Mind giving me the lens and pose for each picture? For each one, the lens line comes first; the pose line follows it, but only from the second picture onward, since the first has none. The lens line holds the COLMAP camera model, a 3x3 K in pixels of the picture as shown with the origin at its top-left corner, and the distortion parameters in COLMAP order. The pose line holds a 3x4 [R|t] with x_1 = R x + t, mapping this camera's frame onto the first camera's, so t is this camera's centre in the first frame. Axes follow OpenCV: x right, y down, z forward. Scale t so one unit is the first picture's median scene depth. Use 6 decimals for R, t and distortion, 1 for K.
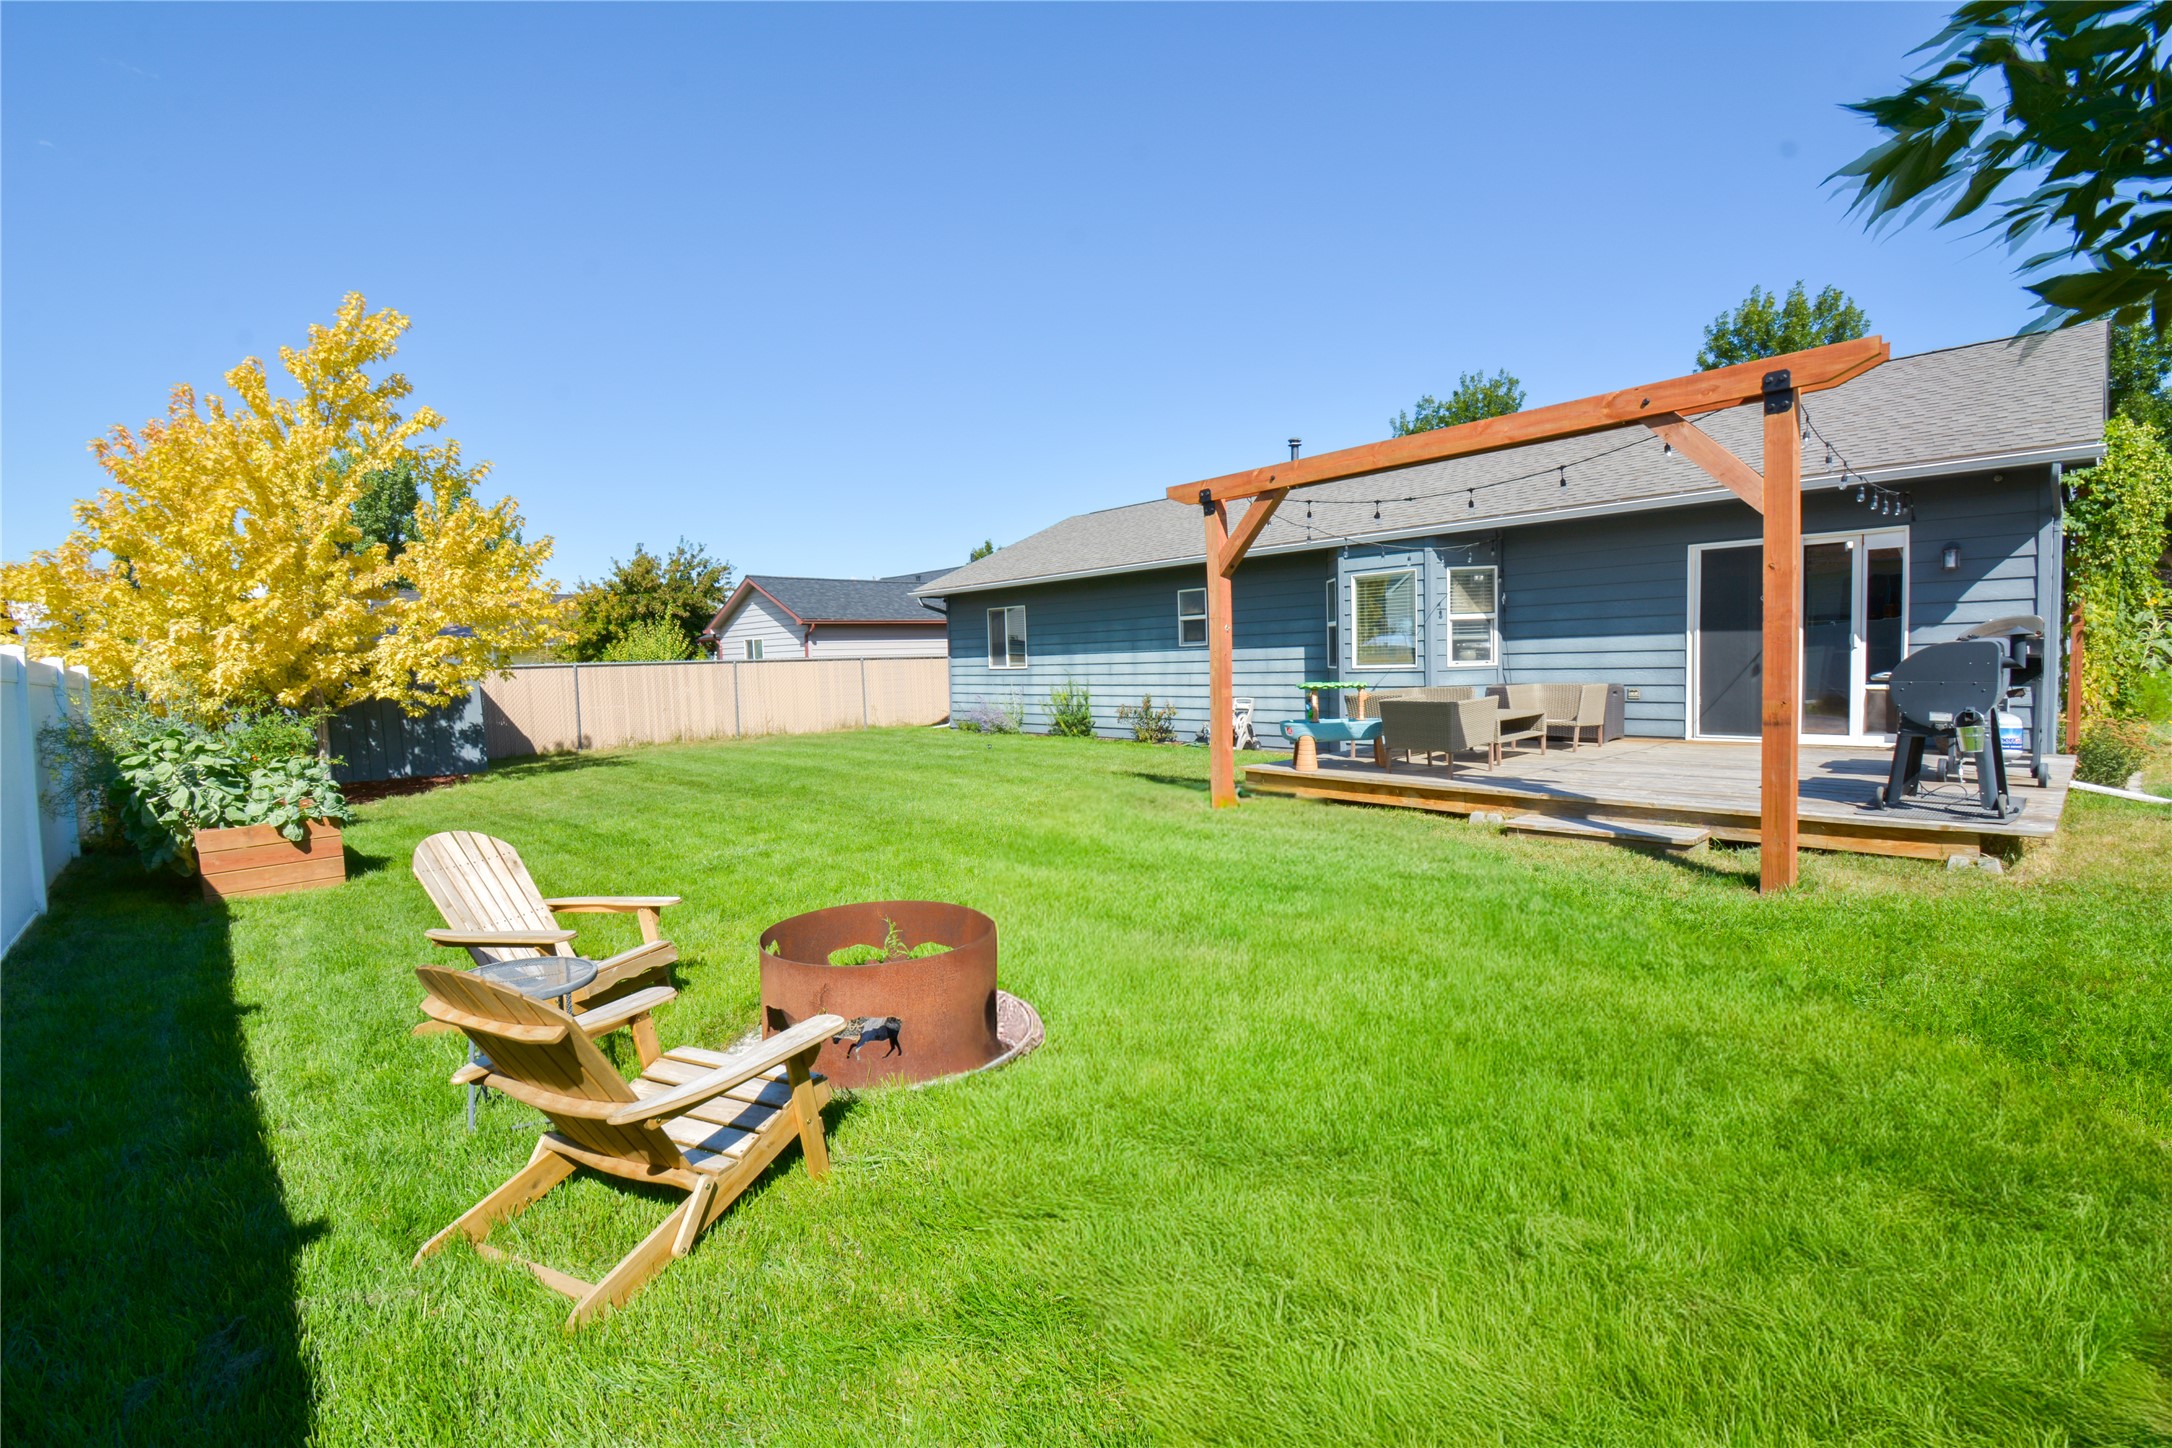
lens RADIAL K [[965.7, 0, 1089.1], [0, 965.7, 716.7], [0, 0, 1]] dist [0.008094, -0.019238]
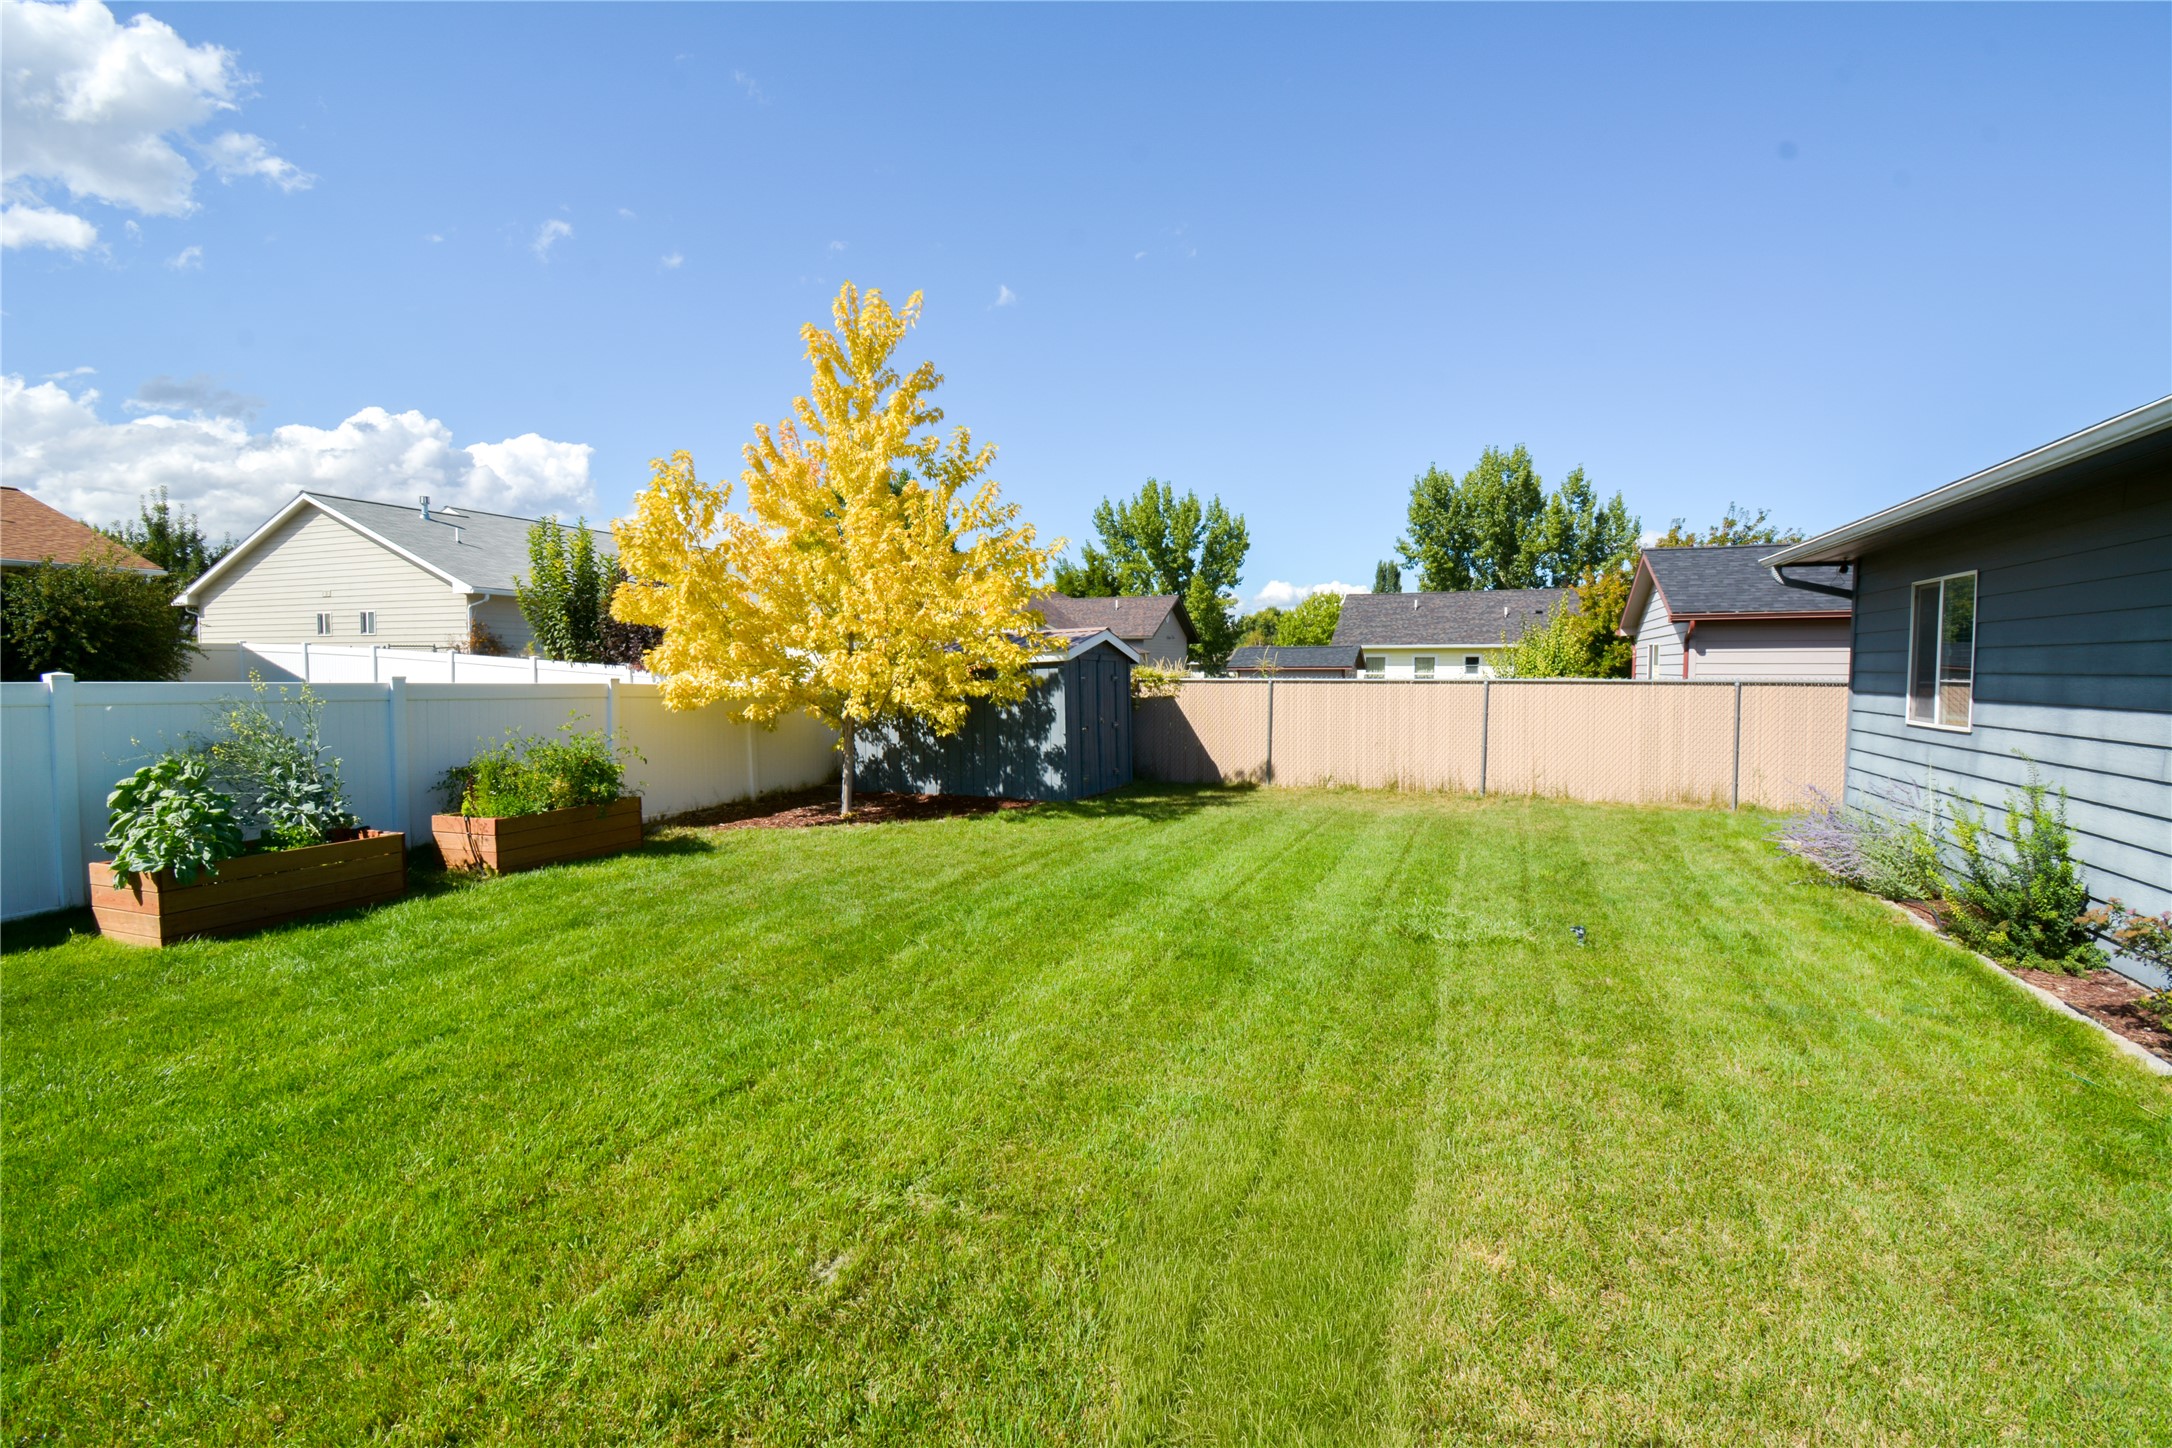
lens RADIAL K [[965.7, 0, 1082.8], [0, 965.7, 721.1], [0, 0, 1]] dist [0.008094, -0.019238]
pose [[0.431708, 0.077675, -0.898663, 0.144299], [-0.068084, 0.996249, 0.053403, -0.058614], [0.899440, 0.038130, 0.435377, 0.591147]]
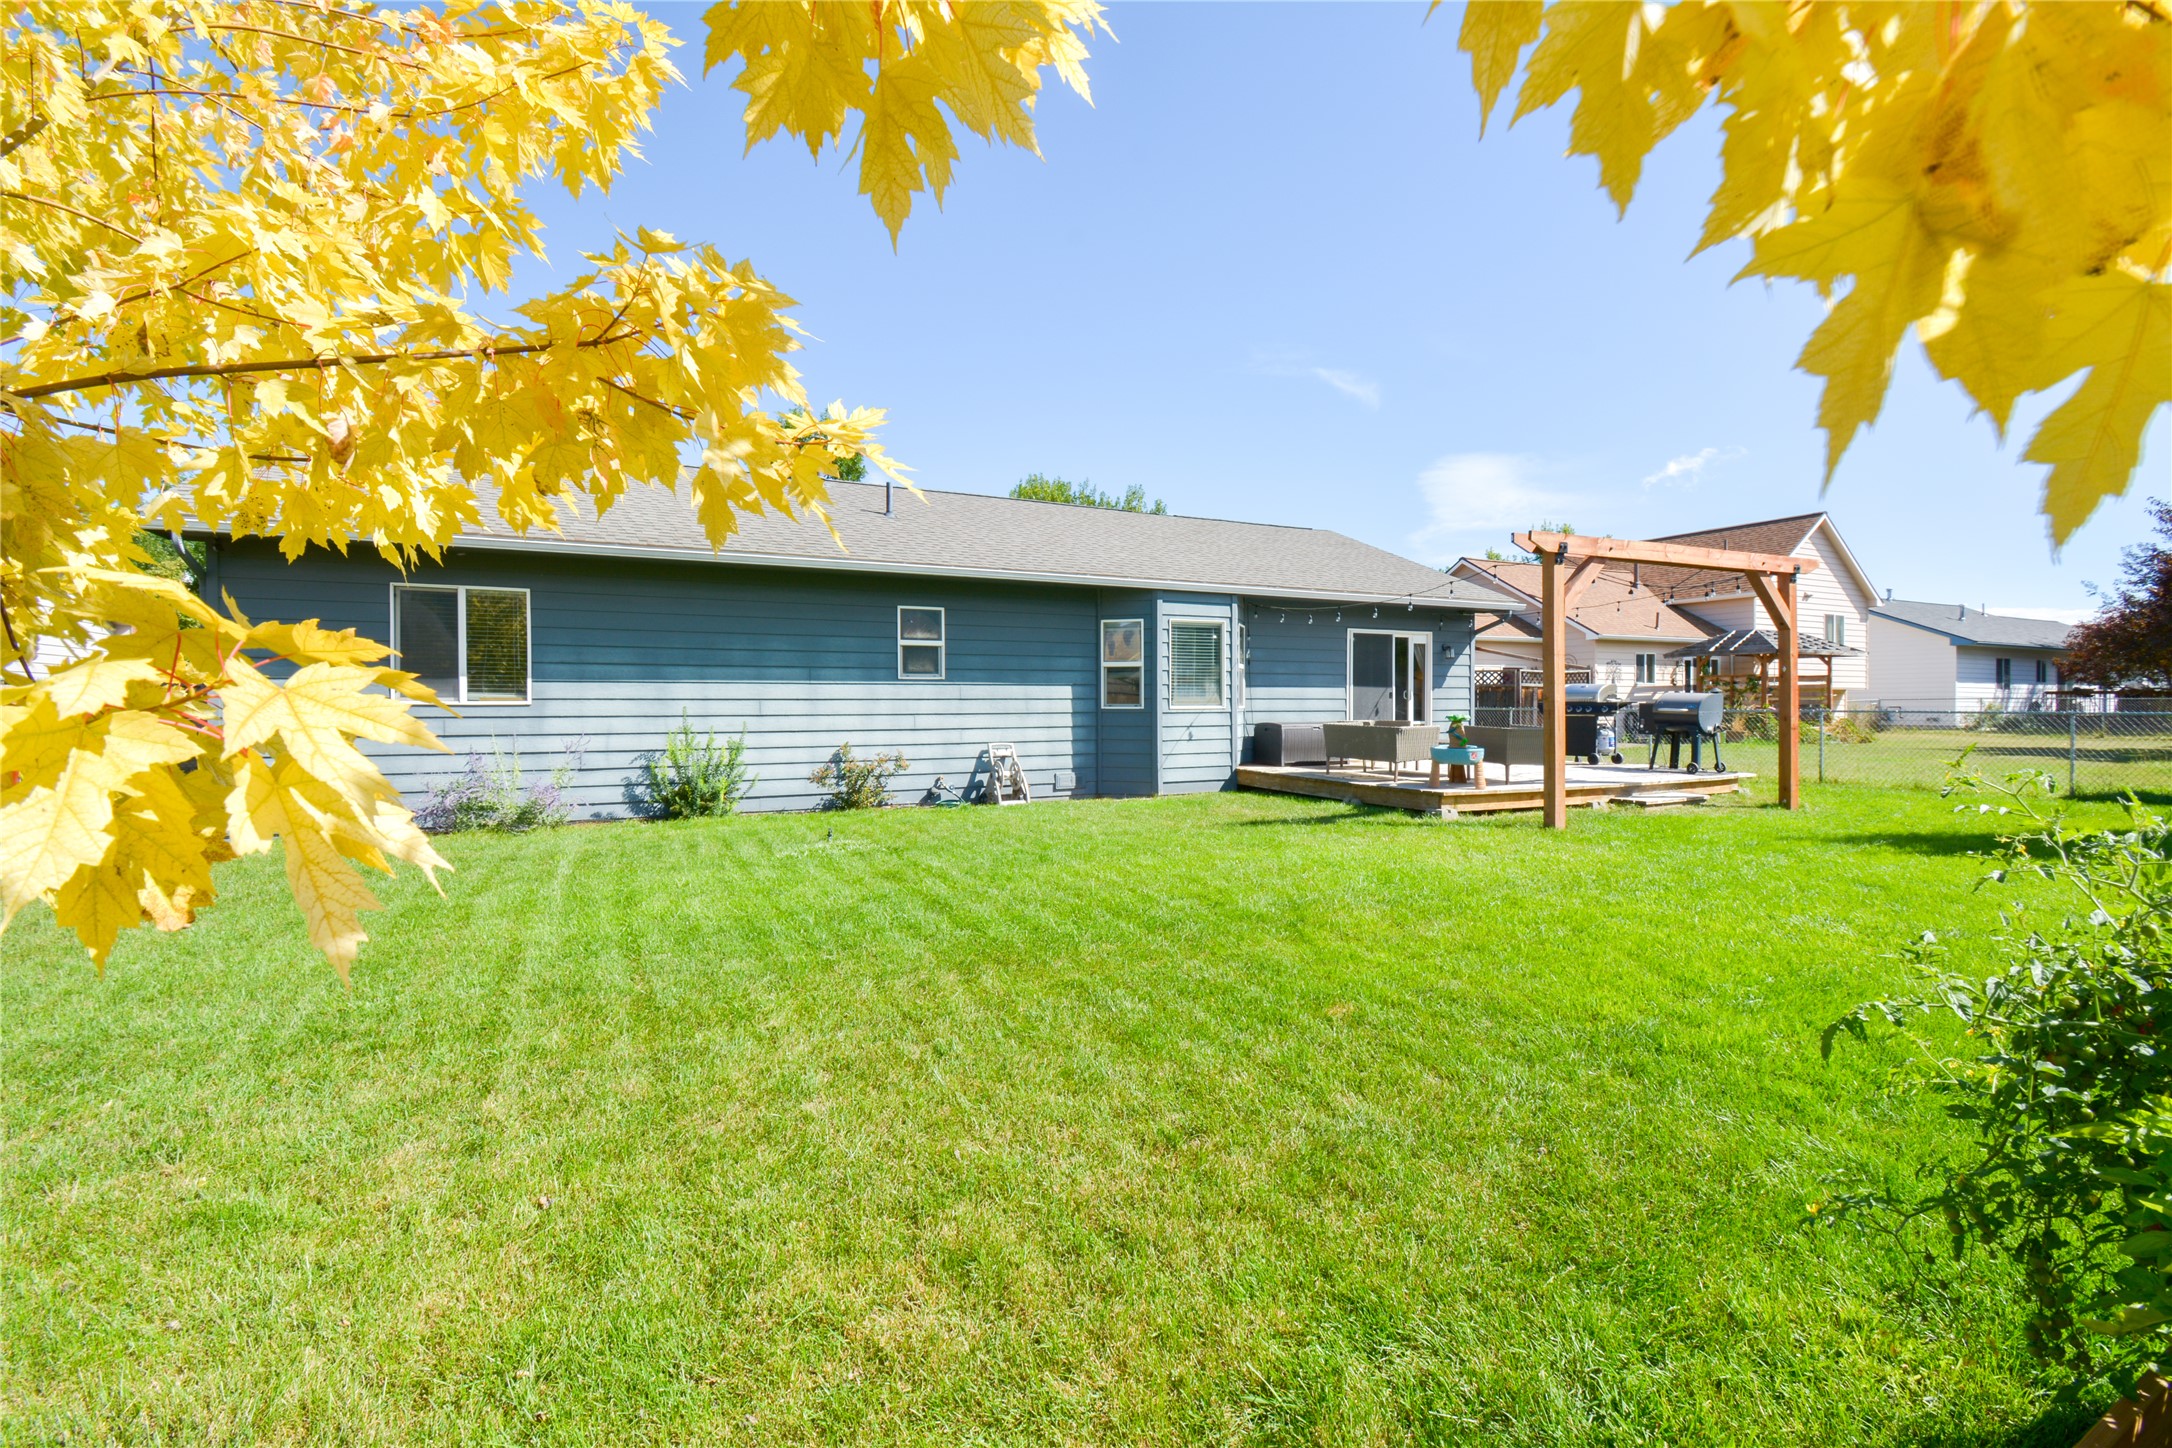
lens RADIAL K [[965.7, 0, 1084.7], [0, 965.7, 714.5], [0, 0, 1]] dist [0.008094, -0.019238]
pose [[0.251812, 0.013940, 0.967676, -0.582222], [0.051684, 0.998276, -0.027830, -0.015569], [-0.966395, 0.057021, 0.250657, 0.647621]]
